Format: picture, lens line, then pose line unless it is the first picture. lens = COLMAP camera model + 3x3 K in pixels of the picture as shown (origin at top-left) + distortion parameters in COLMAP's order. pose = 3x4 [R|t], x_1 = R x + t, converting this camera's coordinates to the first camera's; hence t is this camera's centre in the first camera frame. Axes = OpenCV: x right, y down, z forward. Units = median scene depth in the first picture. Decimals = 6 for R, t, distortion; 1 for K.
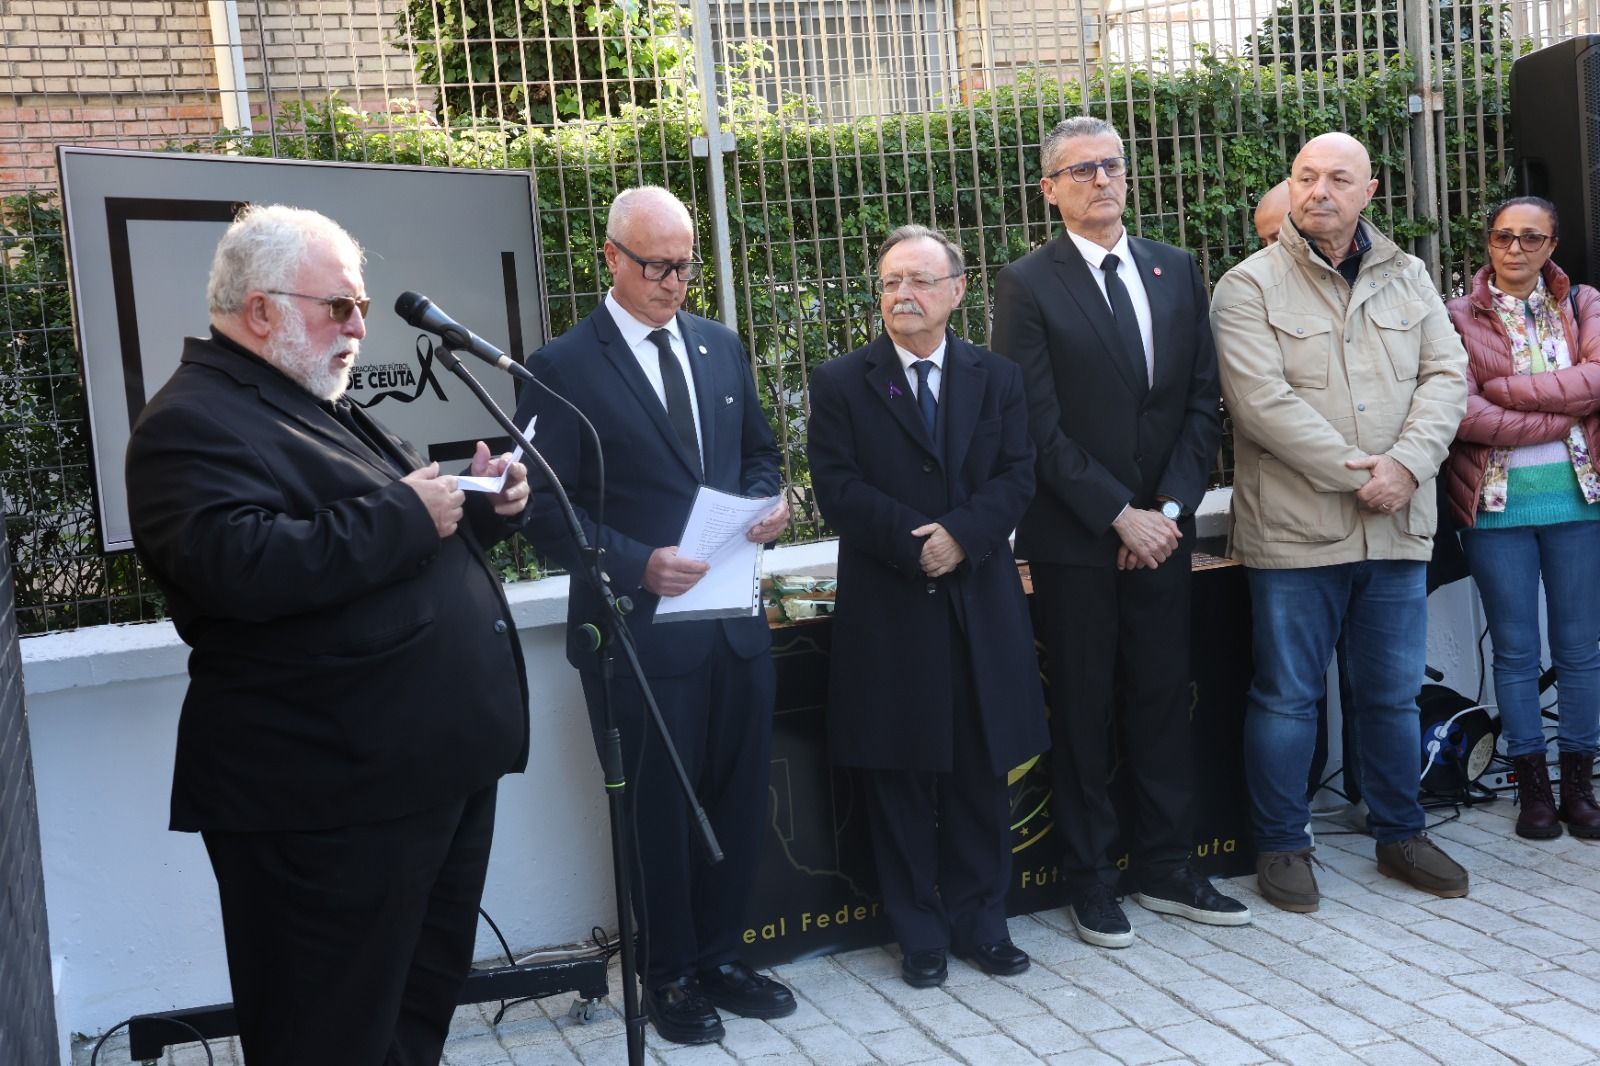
lens RADIAL K [[2139.3, 0, 800.0], [0, 2139.3, 533.0], [0, 0, 1]] dist [0.057236, 0.381539]
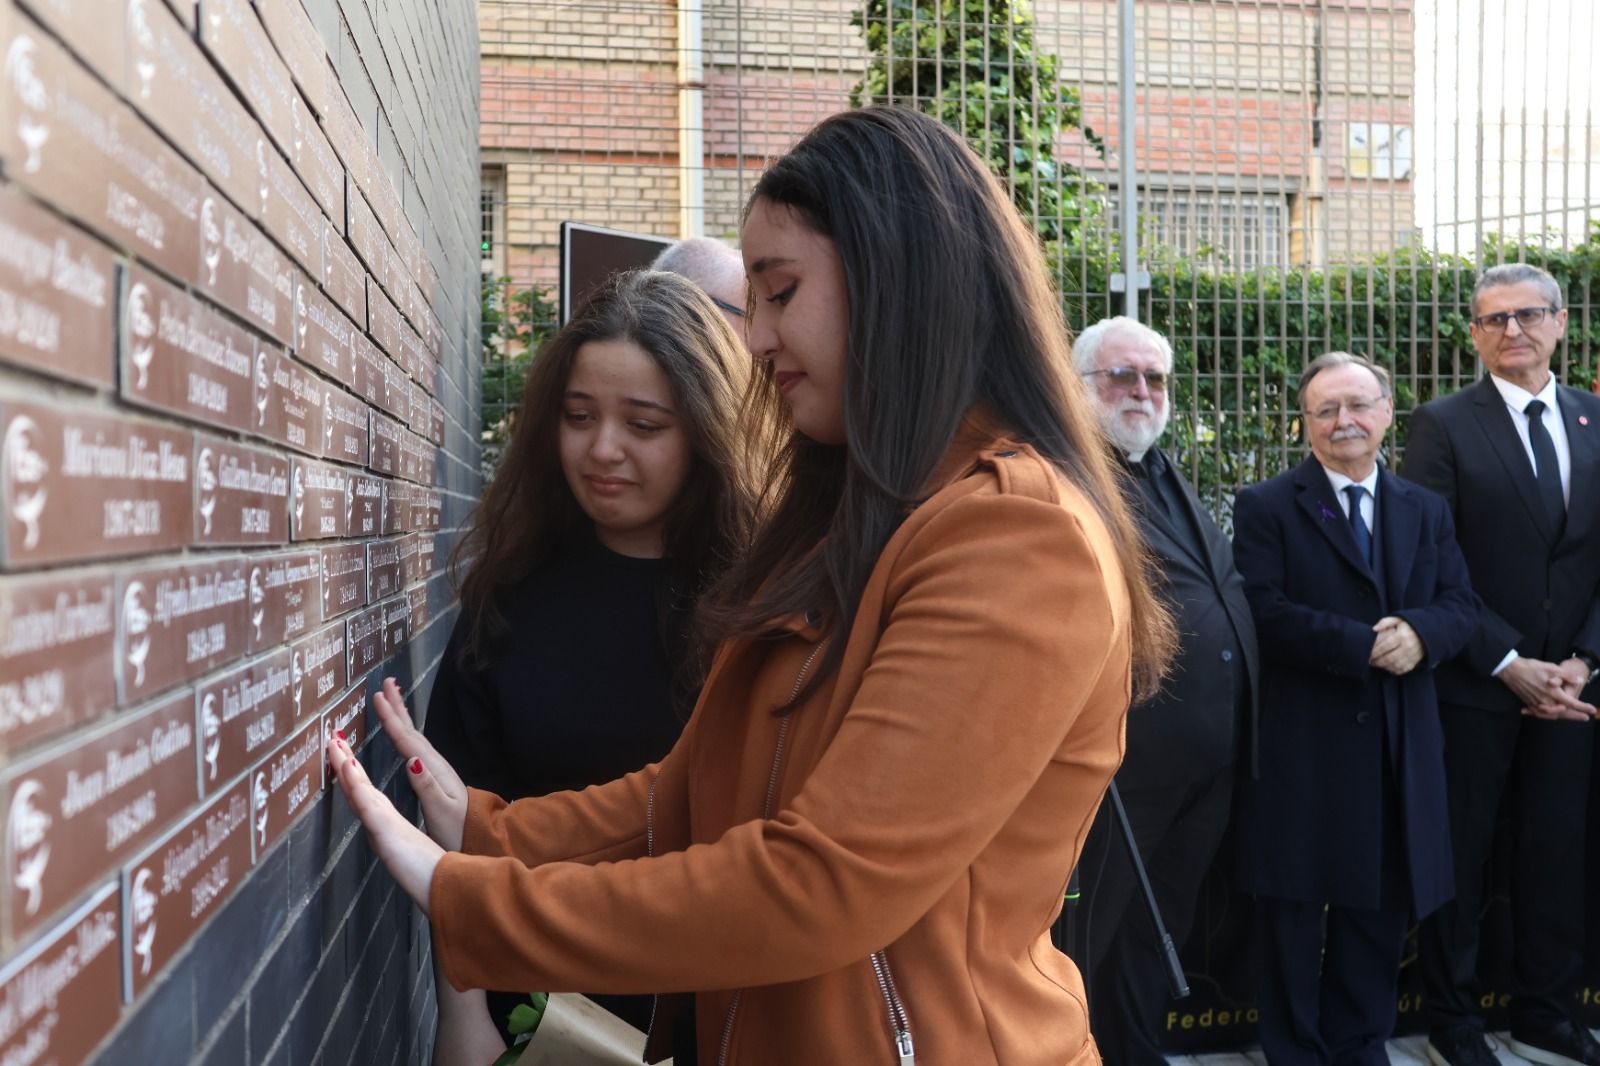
lens RADIAL K [[1624.8, 0, 800.0], [0, 1624.8, 533.0], [0, 0, 1]] dist [-0.054094, 0.171589]
pose [[0.983280, 0.079939, -0.163616, -0.058667], [-0.090016, 0.994414, -0.055114, 0.005648], [0.158296, 0.068921, 0.984983, 0.169098]]
